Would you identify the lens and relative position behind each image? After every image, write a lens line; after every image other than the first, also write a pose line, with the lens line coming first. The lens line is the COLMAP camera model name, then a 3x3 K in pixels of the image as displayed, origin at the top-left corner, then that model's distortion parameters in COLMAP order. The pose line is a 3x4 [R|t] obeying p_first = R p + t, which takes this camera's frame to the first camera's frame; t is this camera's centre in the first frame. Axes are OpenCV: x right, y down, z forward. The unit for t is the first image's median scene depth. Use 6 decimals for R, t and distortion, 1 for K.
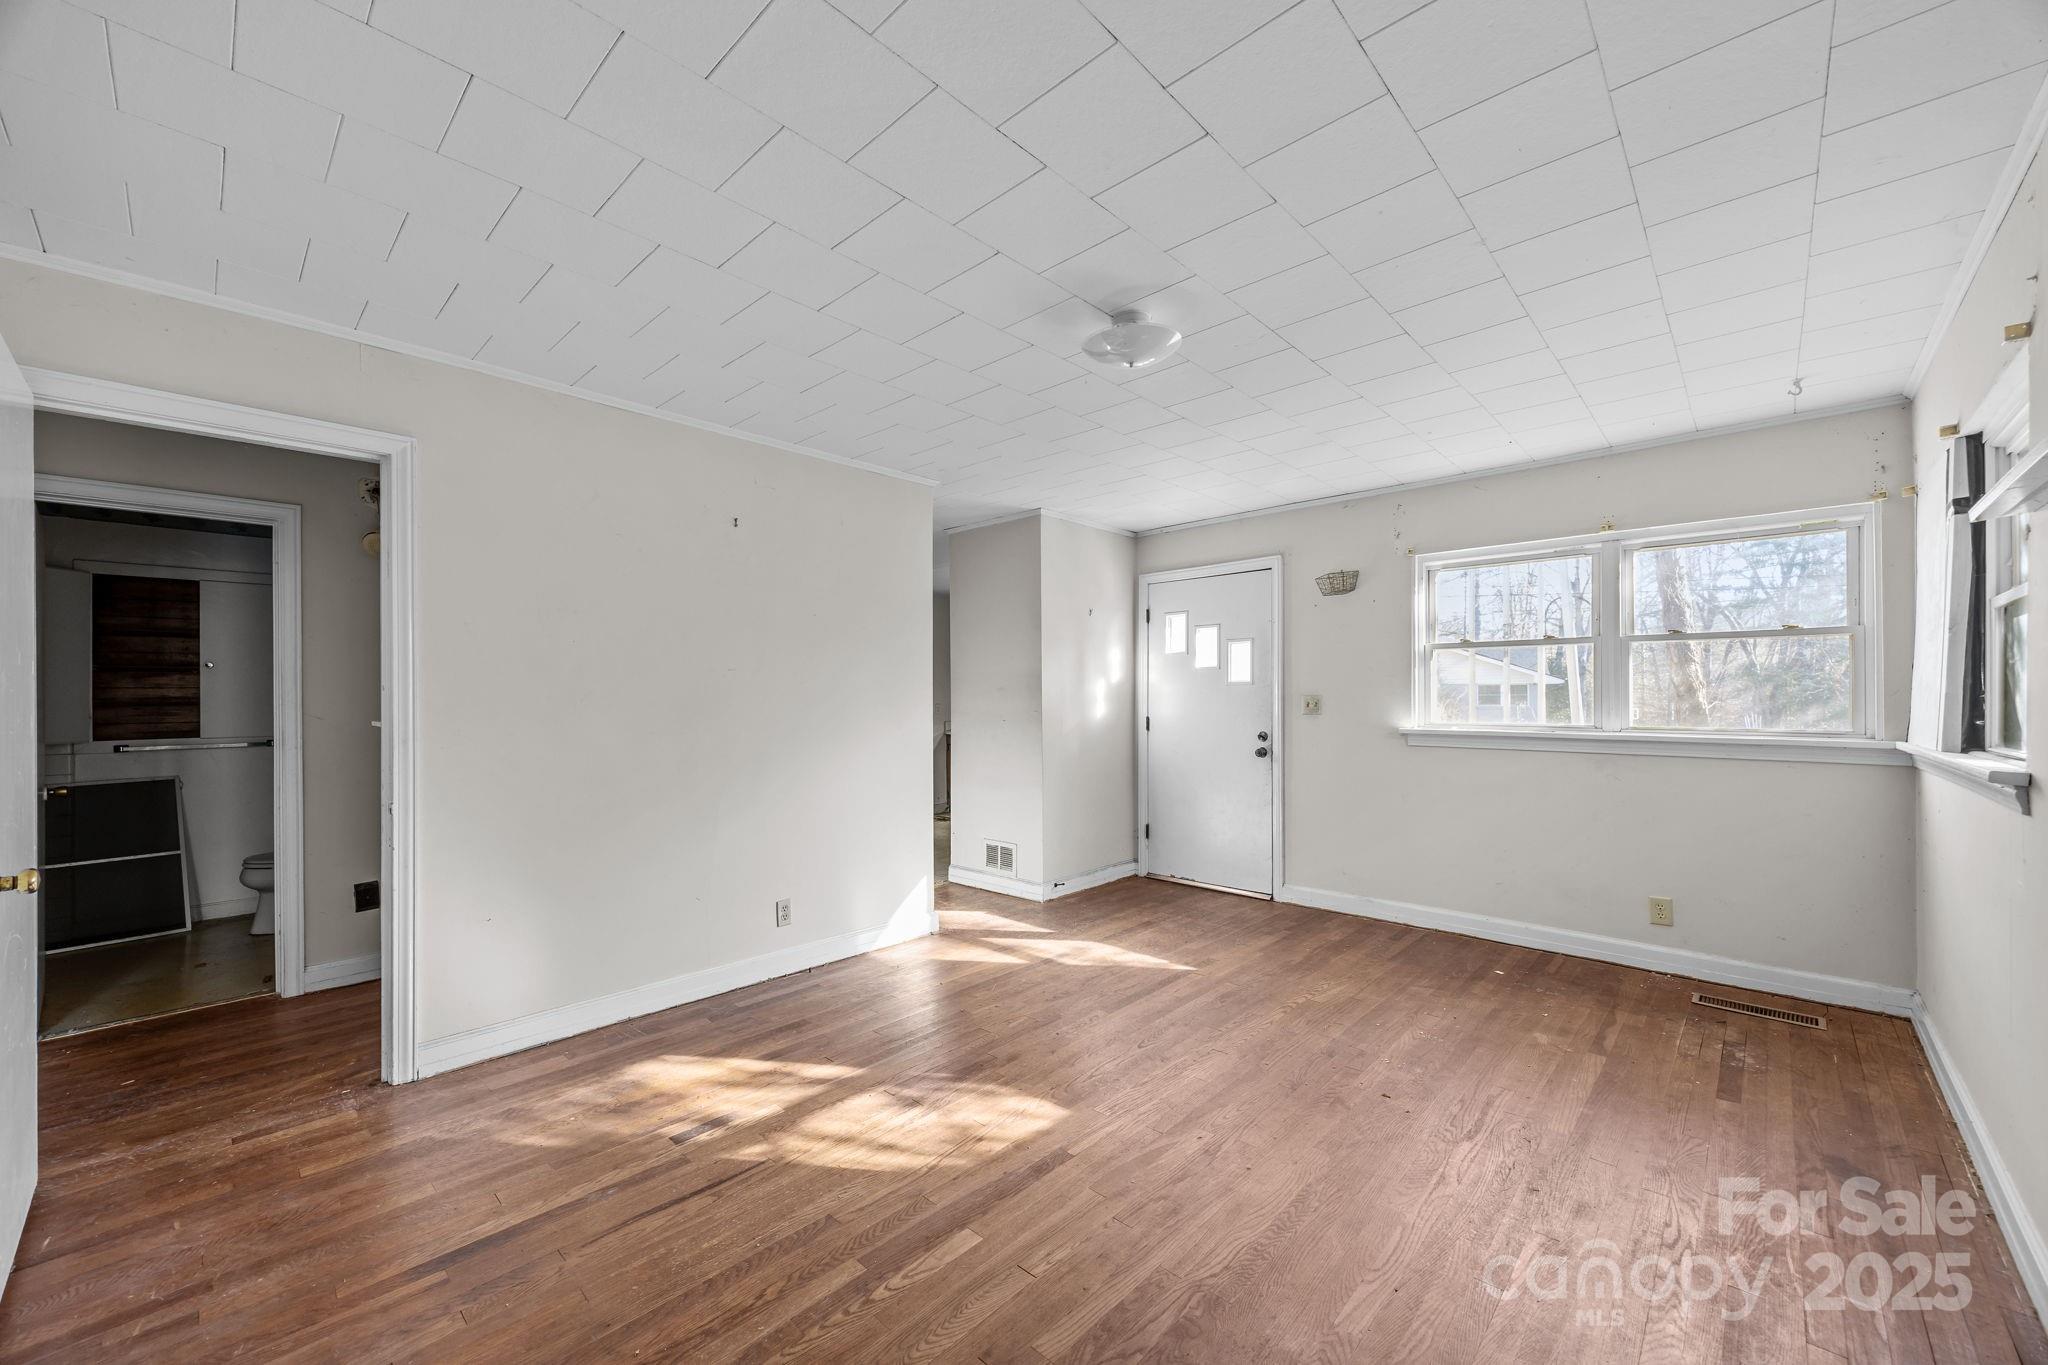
lens RADIAL K [[792.9, 0, 1030.7], [0, 792.9, 707.0], [0, 0, 1]] dist [0.001409, 0.000378]
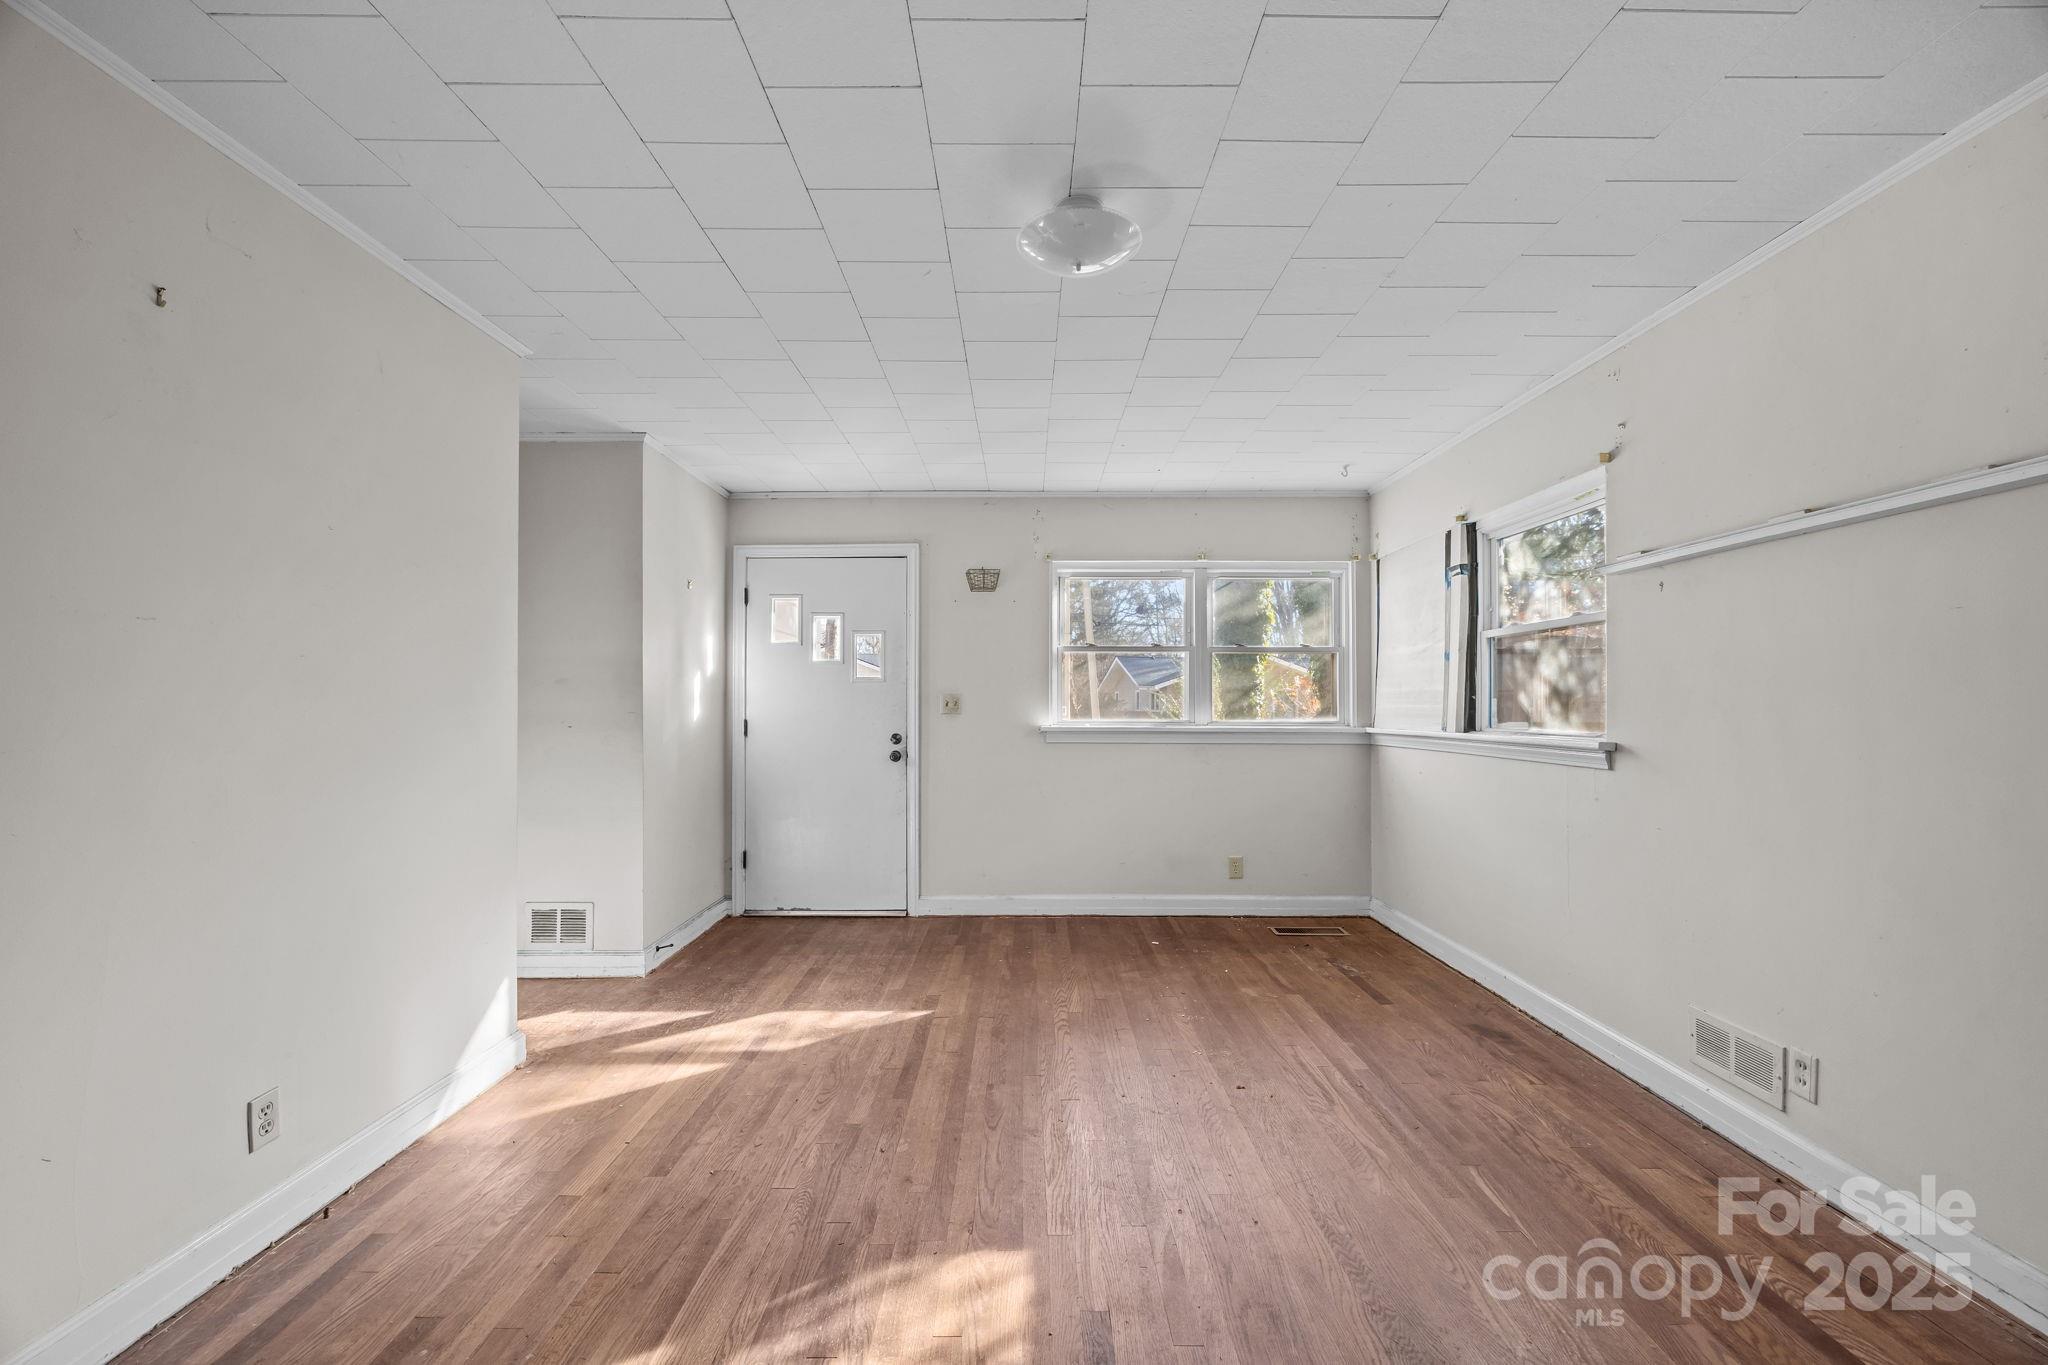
lens RADIAL K [[792.9, 0, 1030.7], [0, 792.9, 707.0], [0, 0, 1]] dist [0.001409, 0.000378]
pose [[0.728823, -0.001612, 0.684701, -0.266435], [0.005386, 0.999980, -0.003379, 0.005140], [-0.684681, 0.006151, 0.728817, 0.271192]]
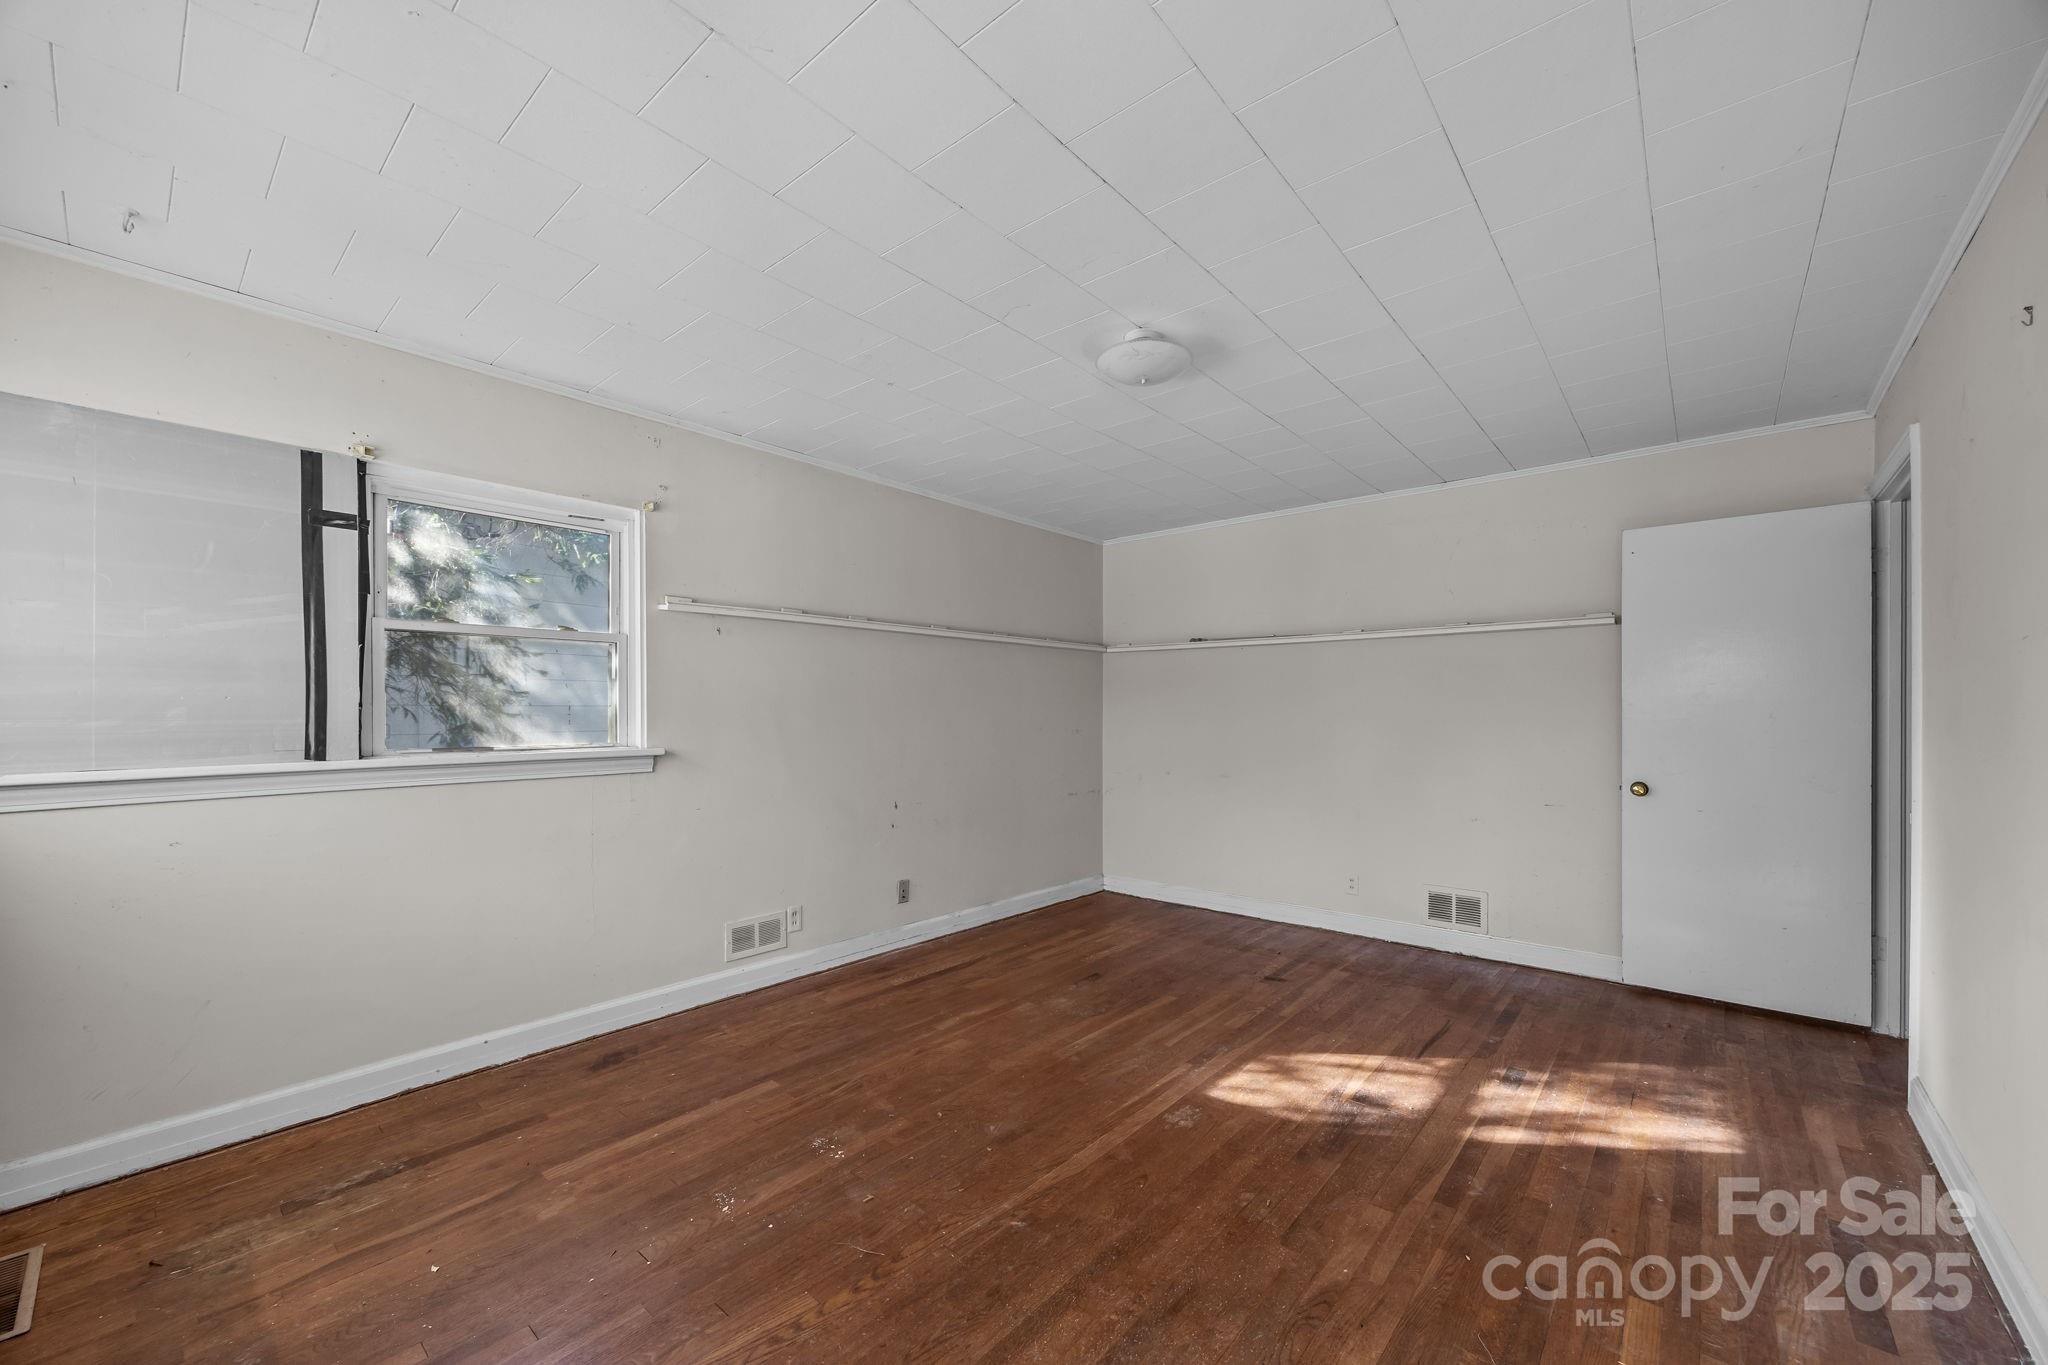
lens RADIAL K [[792.9, 0, 1030.7], [0, 792.9, 707.0], [0, 0, 1]] dist [0.001409, 0.000378]
pose [[-0.998952, 0.001106, -0.045747, 0.194865], [0.001148, 0.999999, -0.000899, -0.003613], [0.045746, -0.000951, -0.998953, 1.208682]]
